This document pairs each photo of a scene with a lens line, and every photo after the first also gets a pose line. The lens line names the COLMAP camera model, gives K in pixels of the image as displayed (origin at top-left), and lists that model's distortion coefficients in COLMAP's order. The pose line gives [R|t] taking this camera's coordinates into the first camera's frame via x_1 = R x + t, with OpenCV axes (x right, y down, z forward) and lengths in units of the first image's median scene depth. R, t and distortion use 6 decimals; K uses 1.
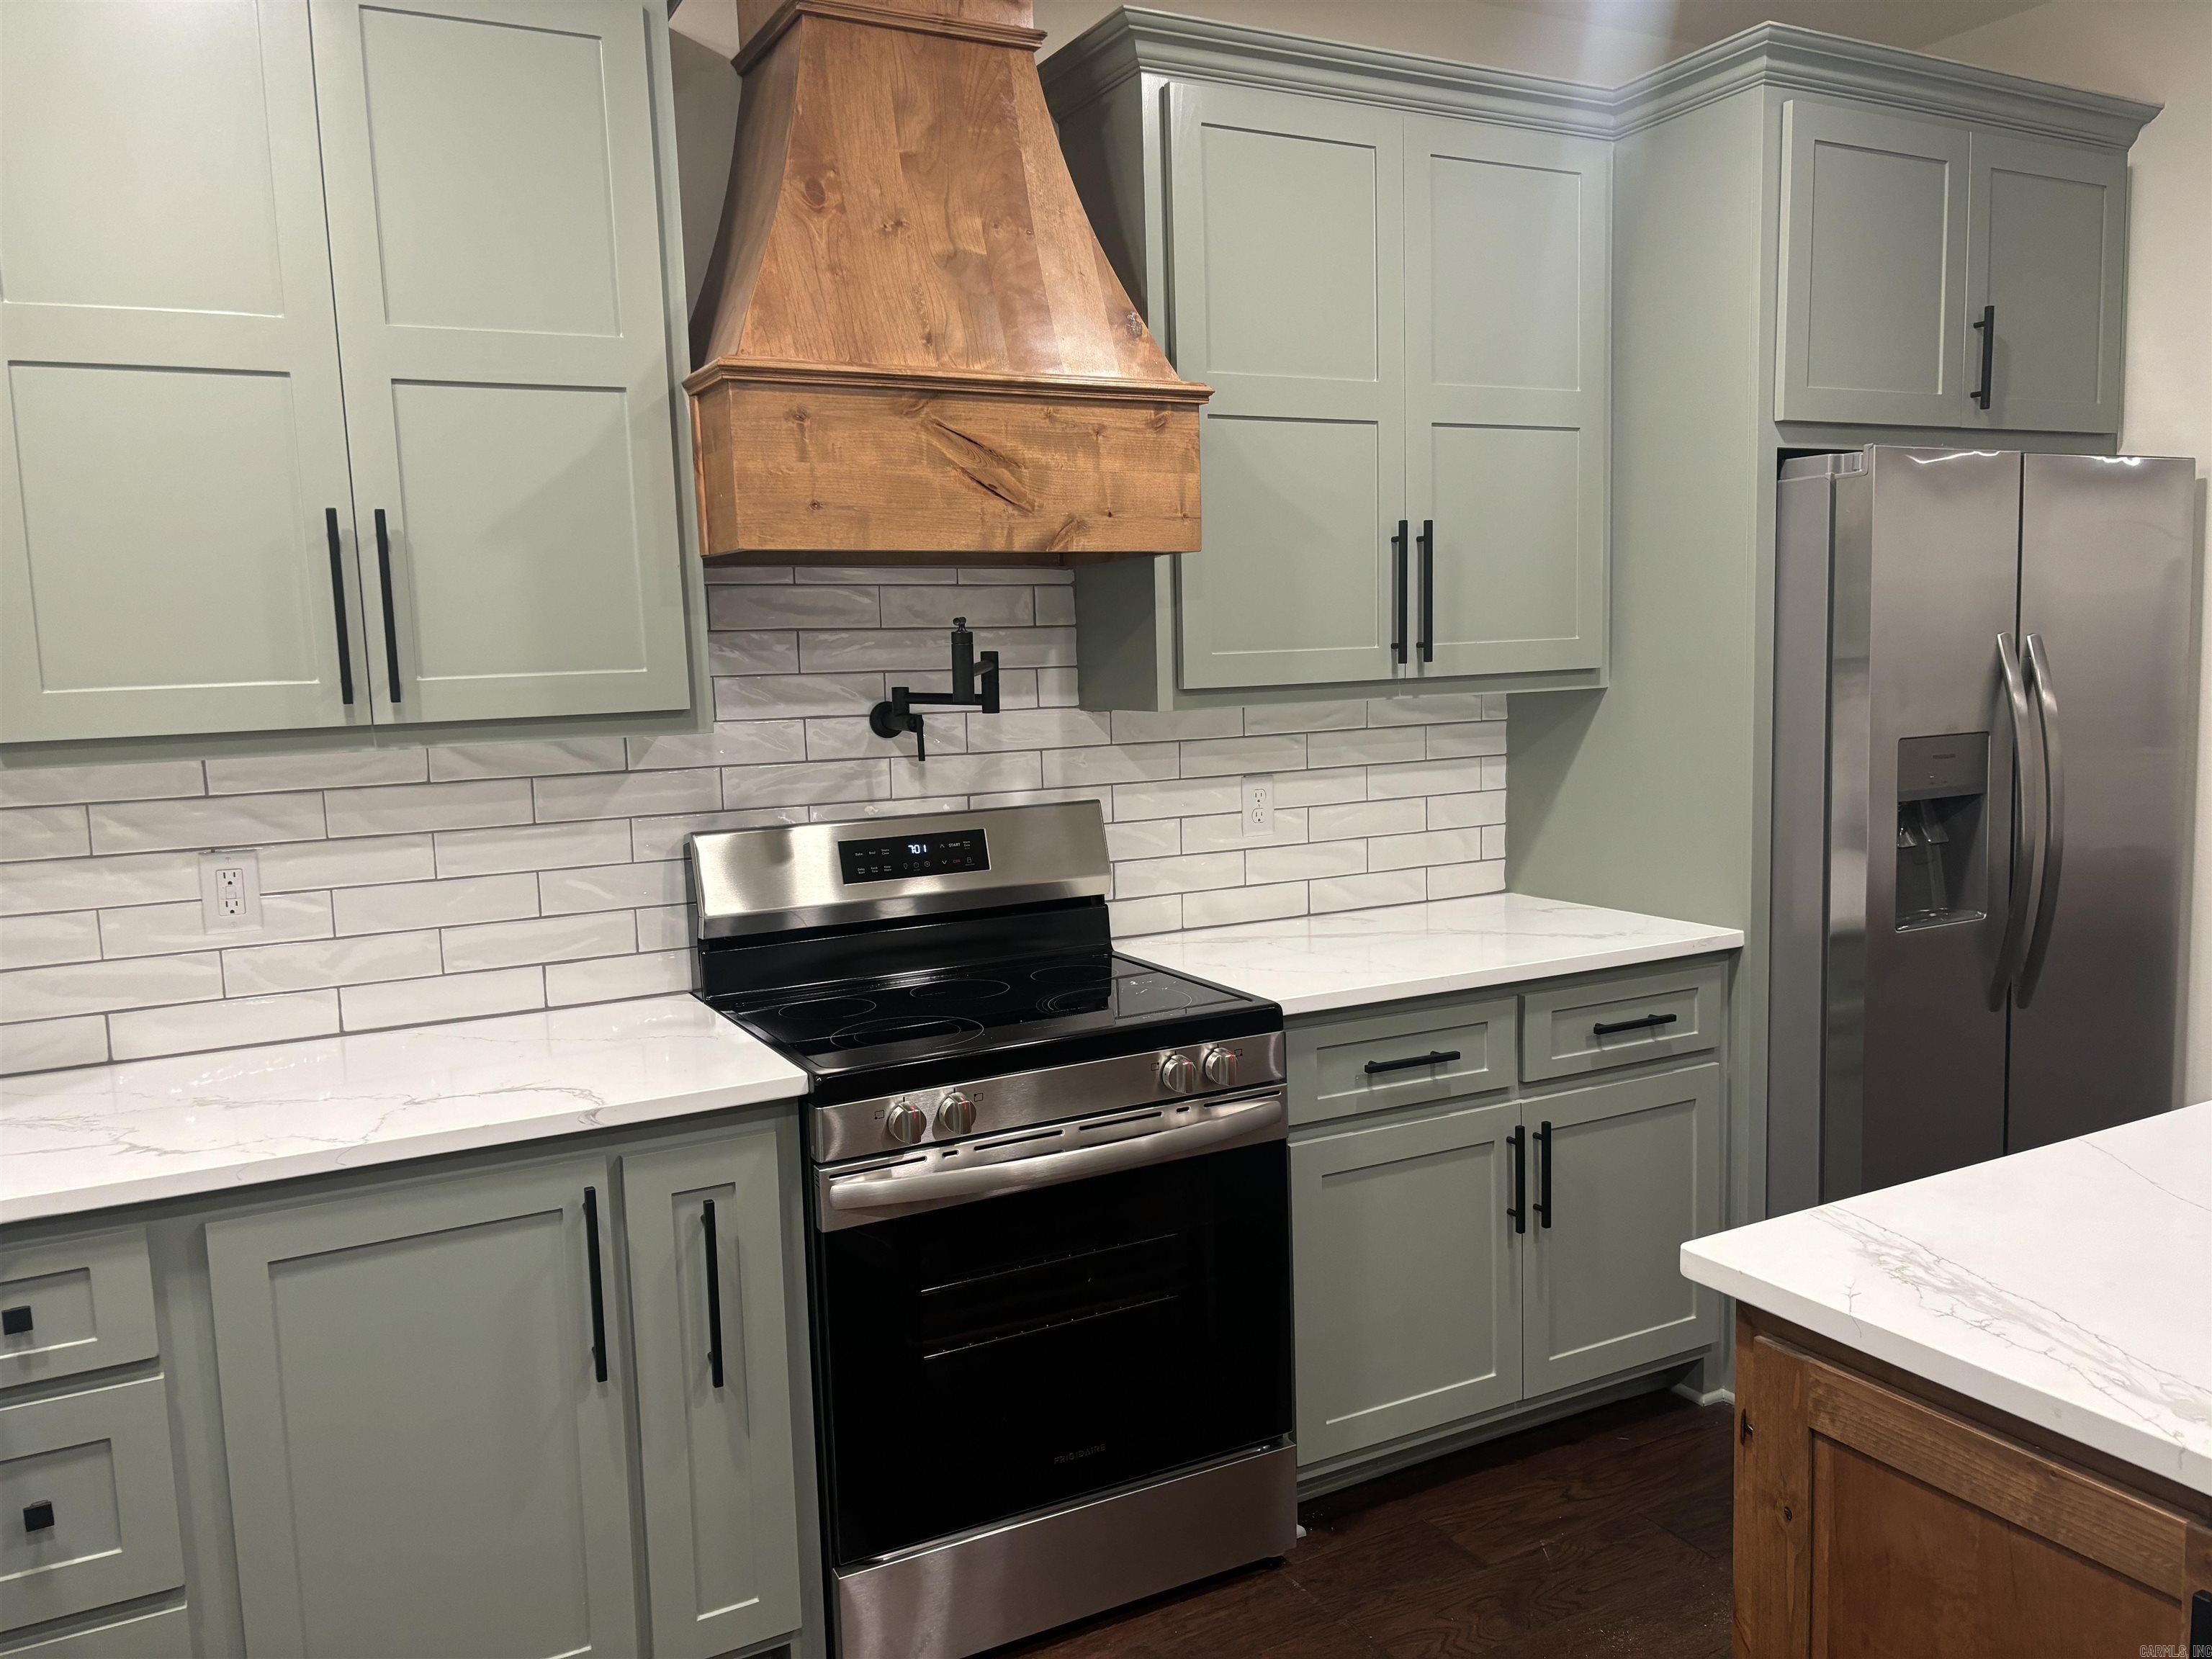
lens RADIAL K [[1669.6, 0, 1106.0], [0, 1669.6, 829.5], [0, 0, 1]] dist [0.066254, -0.075076]
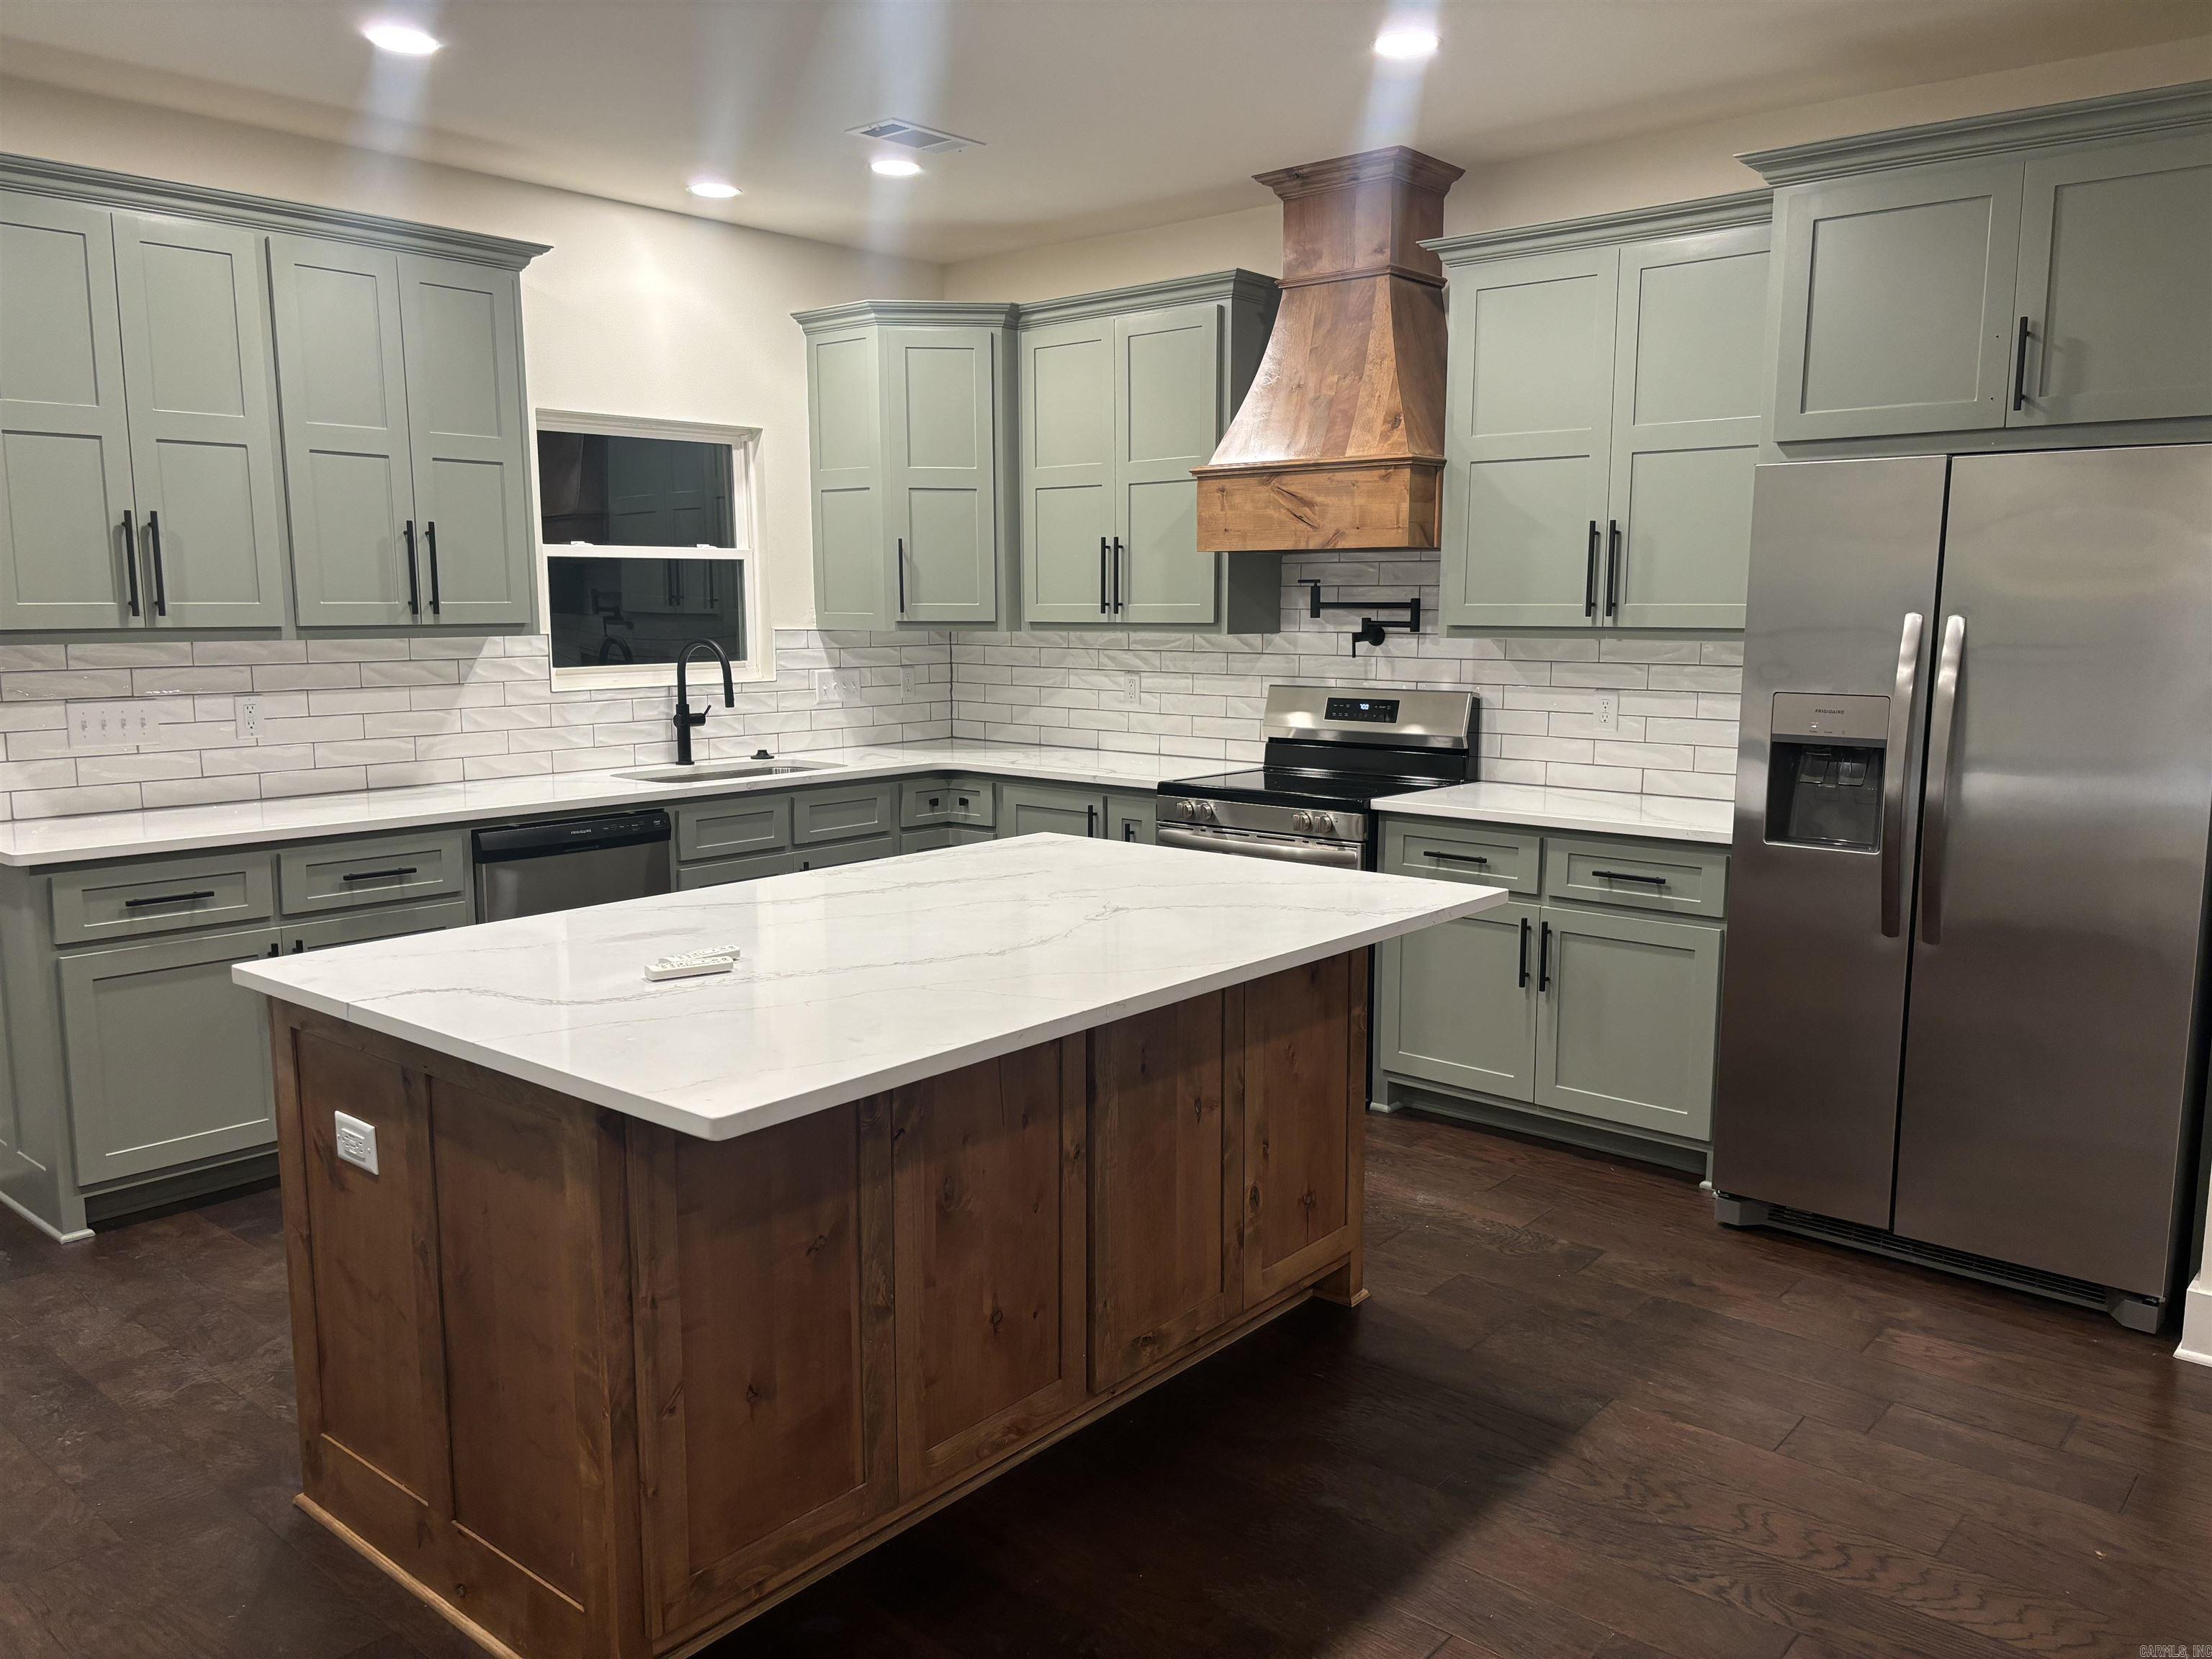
lens RADIAL K [[1669.6, 0, 1106.0], [0, 1669.6, 829.5], [0, 0, 1]] dist [0.066254, -0.075076]
pose [[0.352683, 0.159268, -0.922089, 1.460924], [-0.111505, 0.985541, 0.127578, -0.056427], [0.929075, 0.057823, 0.365343, 0.069041]]
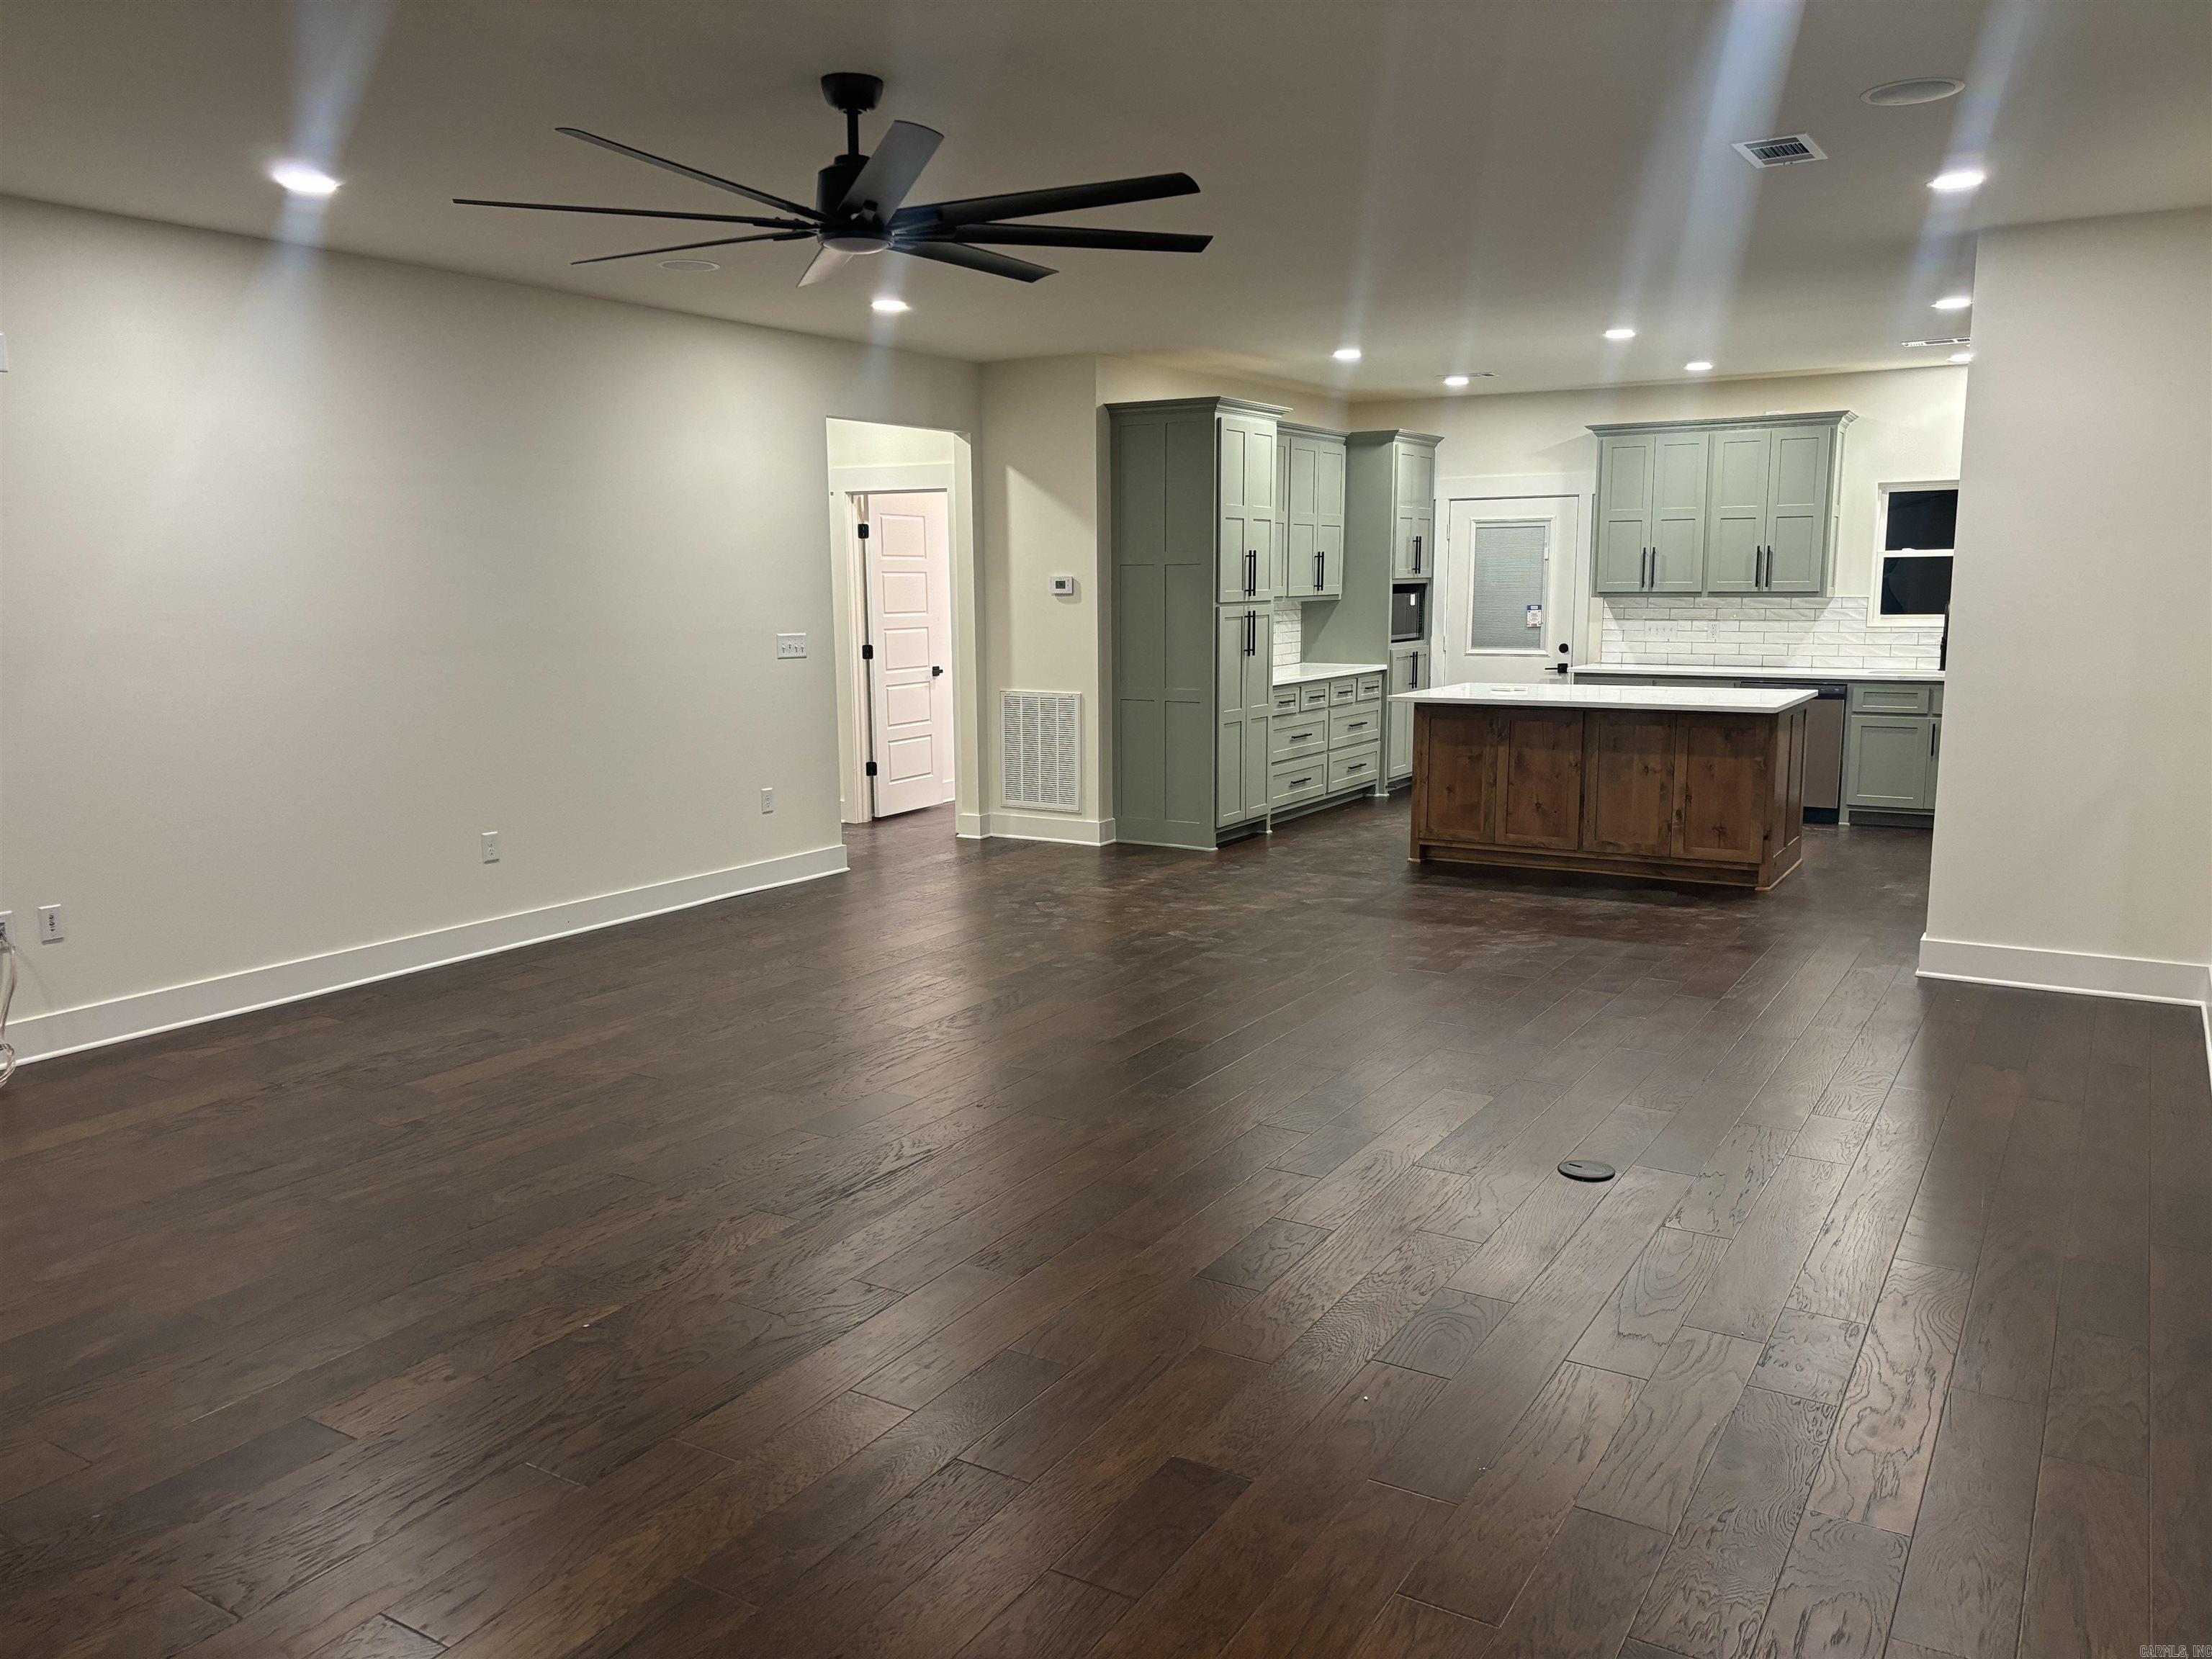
lens RADIAL K [[1669.6, 0, 1106.0], [0, 1669.6, 829.5], [0, 0, 1]] dist [0.066254, -0.075076]
pose [[-0.863636, 0.111915, -0.491536, 2.741435], [-0.022462, 0.965535, 0.259303, -0.377185], [0.503615, 0.234985, -0.831357, 2.407829]]
